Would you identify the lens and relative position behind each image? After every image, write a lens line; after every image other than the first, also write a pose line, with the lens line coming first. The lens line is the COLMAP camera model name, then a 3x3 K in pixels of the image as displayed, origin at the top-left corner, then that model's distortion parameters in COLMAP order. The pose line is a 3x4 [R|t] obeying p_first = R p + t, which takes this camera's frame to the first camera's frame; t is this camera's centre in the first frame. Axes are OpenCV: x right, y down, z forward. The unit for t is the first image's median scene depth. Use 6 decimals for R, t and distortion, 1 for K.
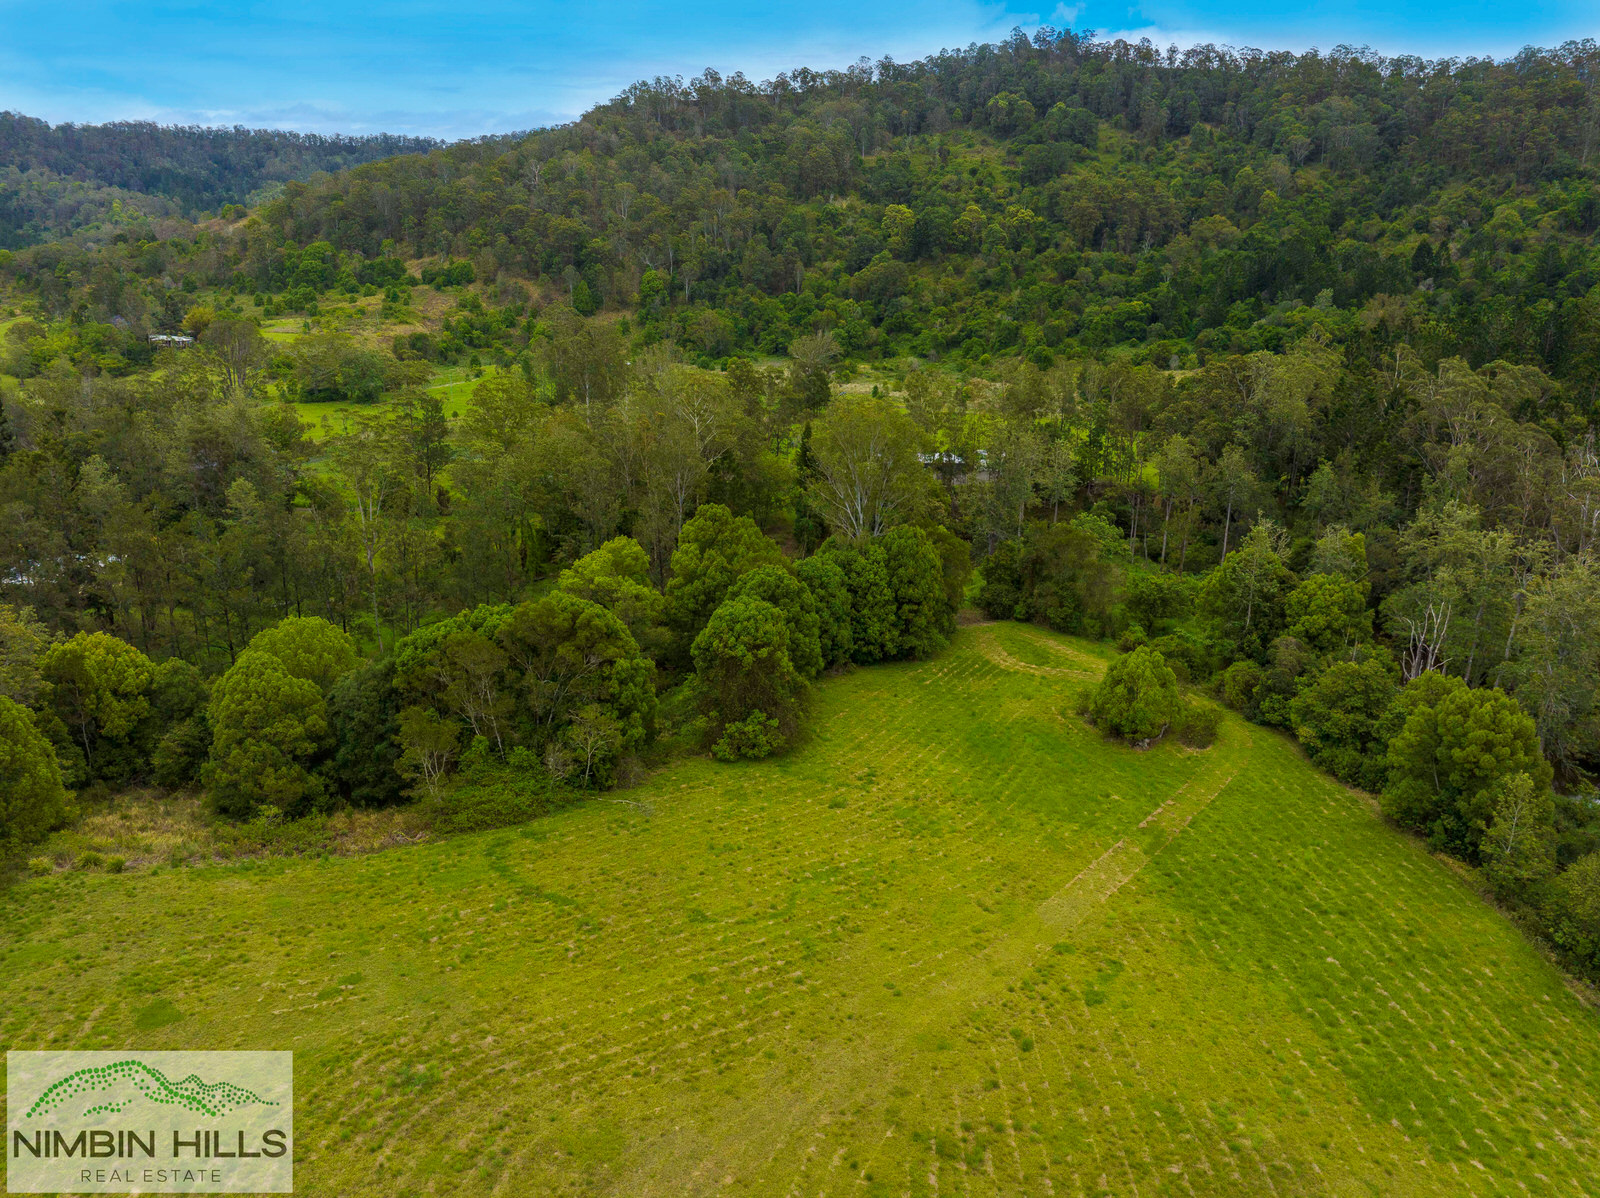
lens RADIAL K [[1138.4, 0, 806.4], [0, 1138.4, 592.9], [0, 0, 1]] dist [-0.053871, 0.028636]
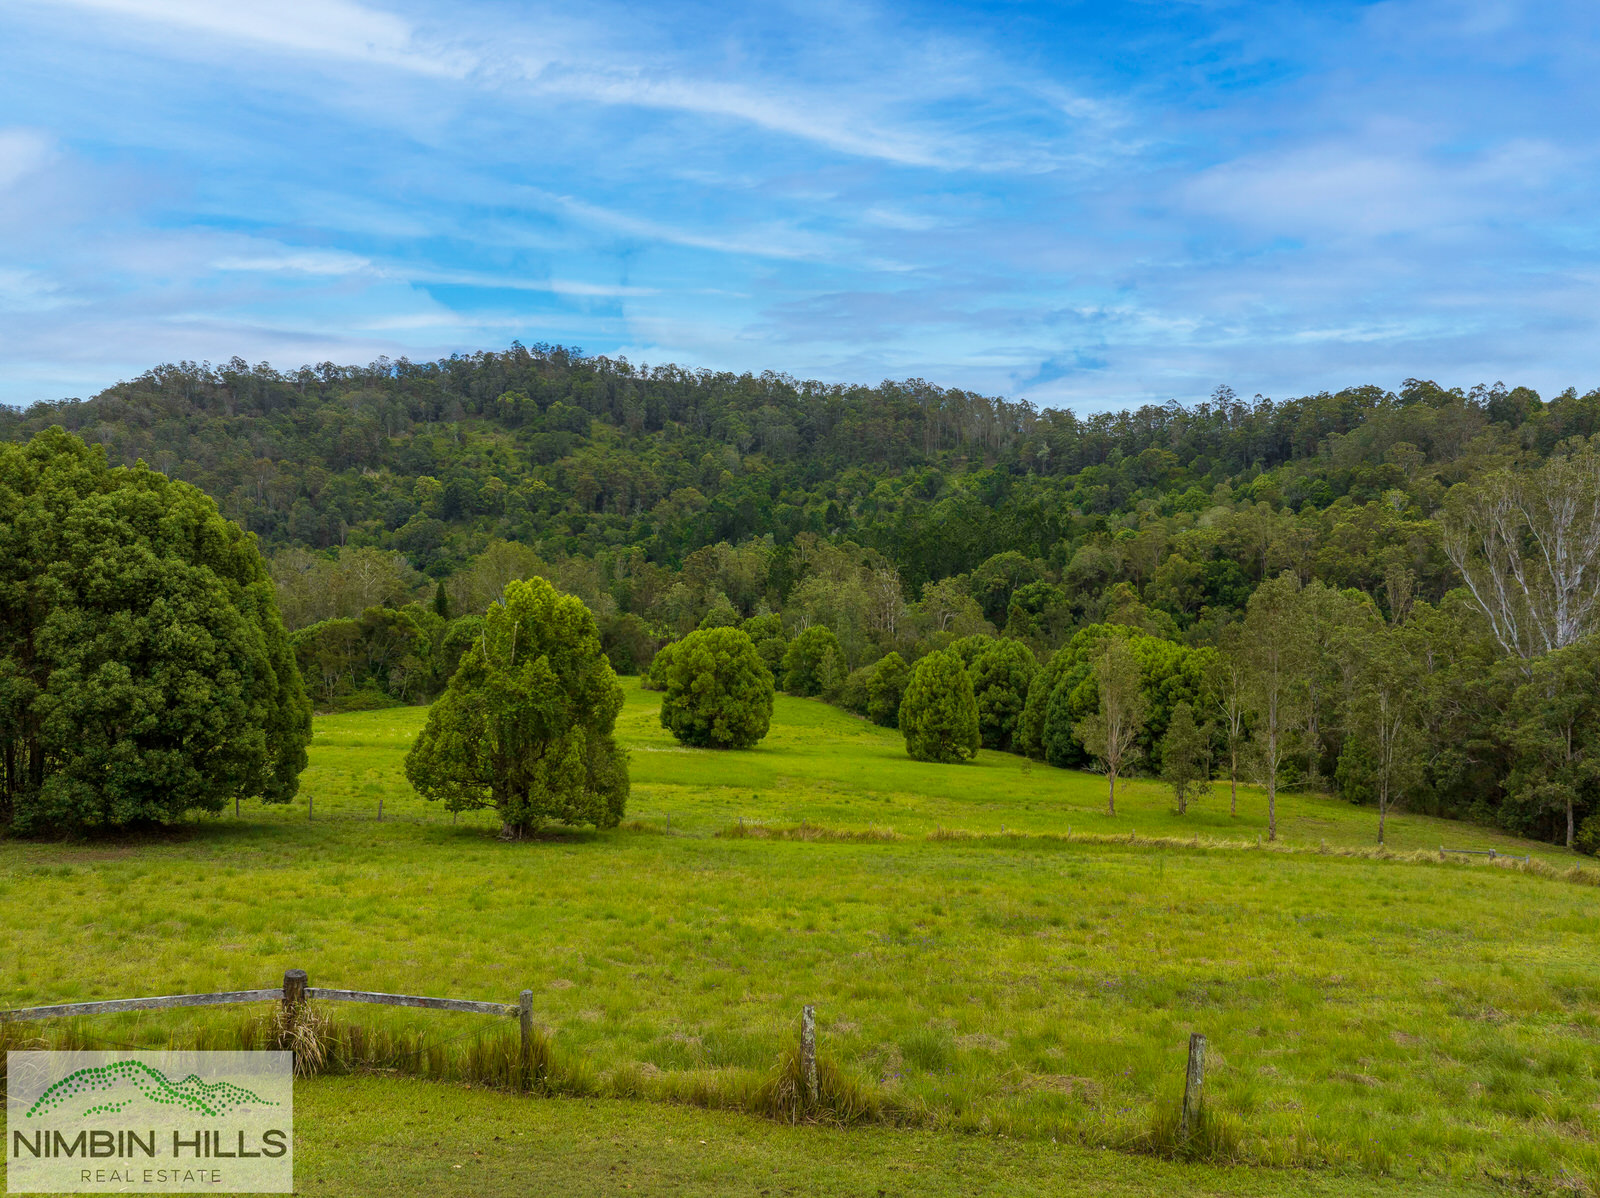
lens RADIAL K [[1138.4, 0, 813.3], [0, 1138.4, 589.9], [0, 0, 1]] dist [-0.053871, 0.028636]
pose [[0.904116, -0.013731, 0.427066, -0.061441], [0.119704, 0.967600, -0.222308, 0.080141], [-0.410176, 0.252114, 0.876467, -0.163268]]
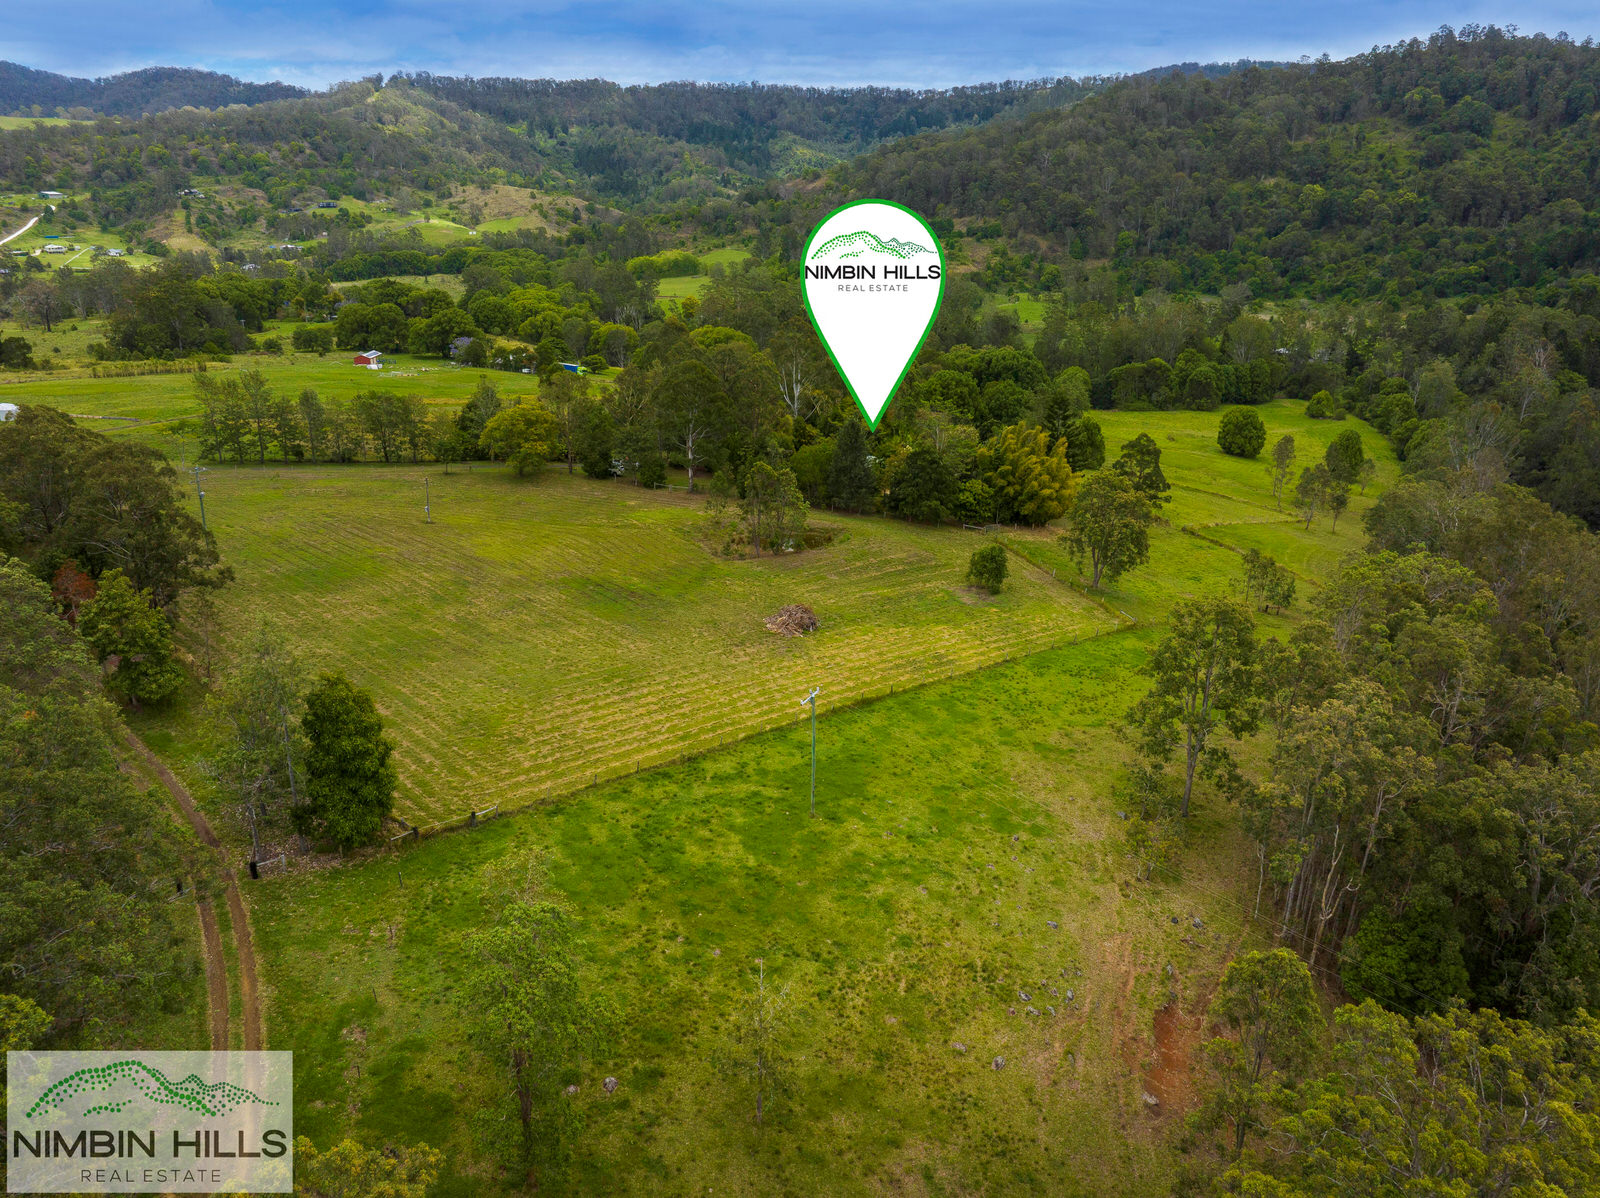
lens RADIAL K [[1138.4, 0, 798.4], [0, 1138.4, 588.1], [0, 0, 1]] dist [-0.053871, 0.028636]
pose [[0.937324, 0.115409, -0.328793, -0.000430], [-0.096156, 0.992590, 0.074284, 0.100081], [0.334930, -0.038013, 0.941476, -0.508566]]
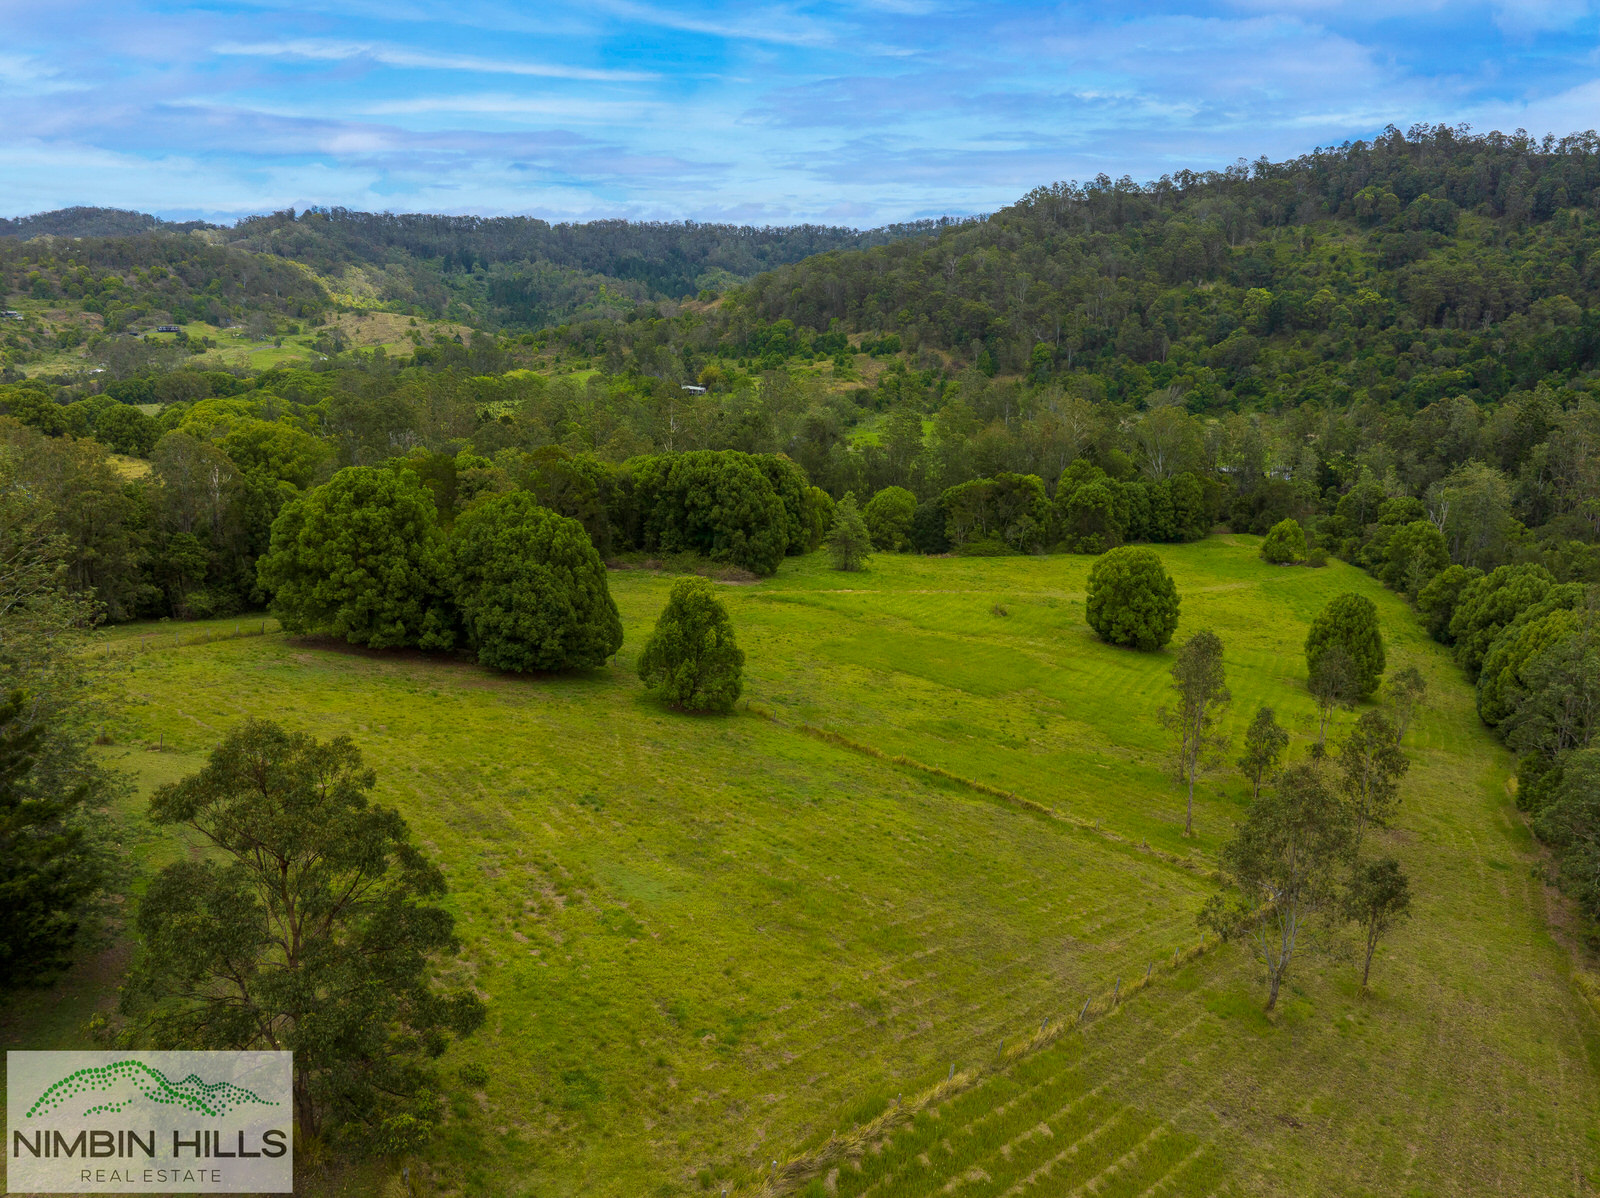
lens RADIAL K [[1138.4, 0, 804.8], [0, 1138.4, 586.7], [0, 0, 1]] dist [-0.053871, 0.028636]
pose [[0.947860, 0.065748, -0.311832, 0.020601], [-0.086531, 0.994824, -0.053271, 0.066317], [0.306716, 0.077477, 0.948643, -0.225352]]
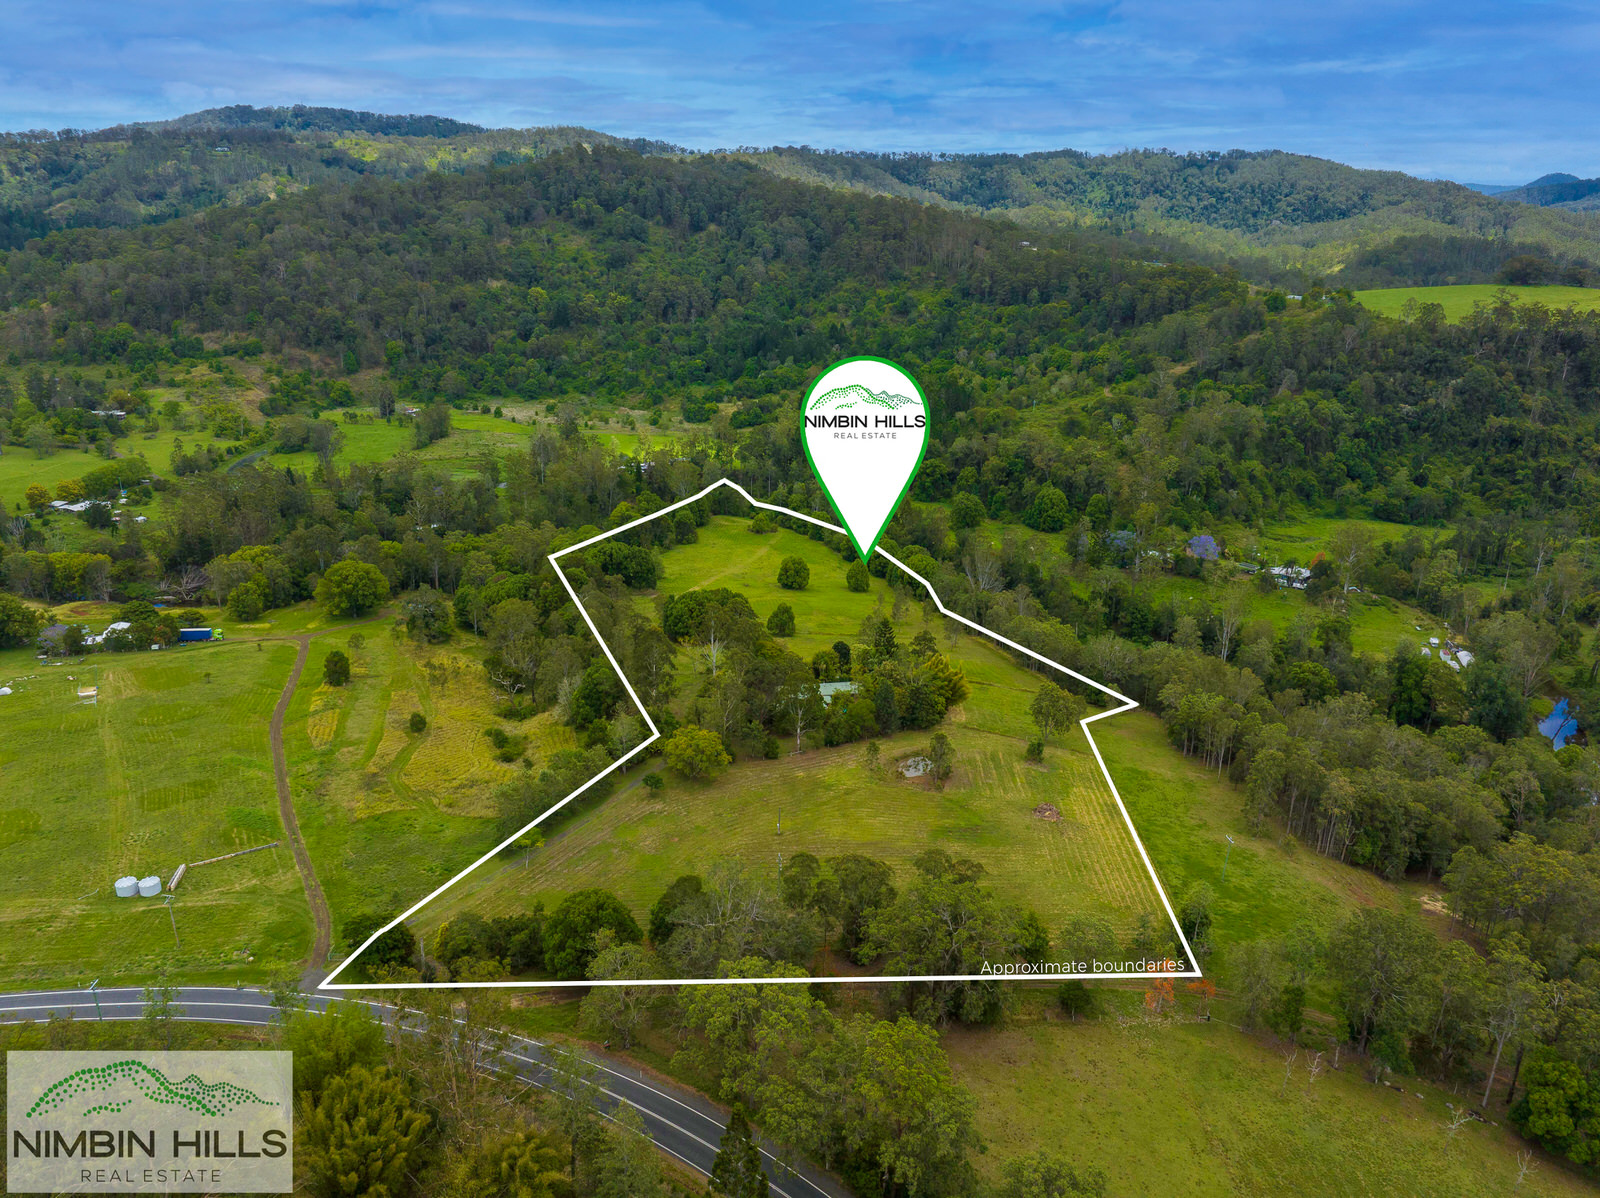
lens RADIAL K [[1138.4, 0, 808.6], [0, 1138.4, 599.9], [0, 0, 1]] dist [-0.053871, 0.028636]
pose [[0.907494, -0.129215, 0.399697, -0.272699], [0.108000, 0.991298, 0.075260, 0.013199], [-0.405944, -0.025131, 0.913552, -0.637409]]
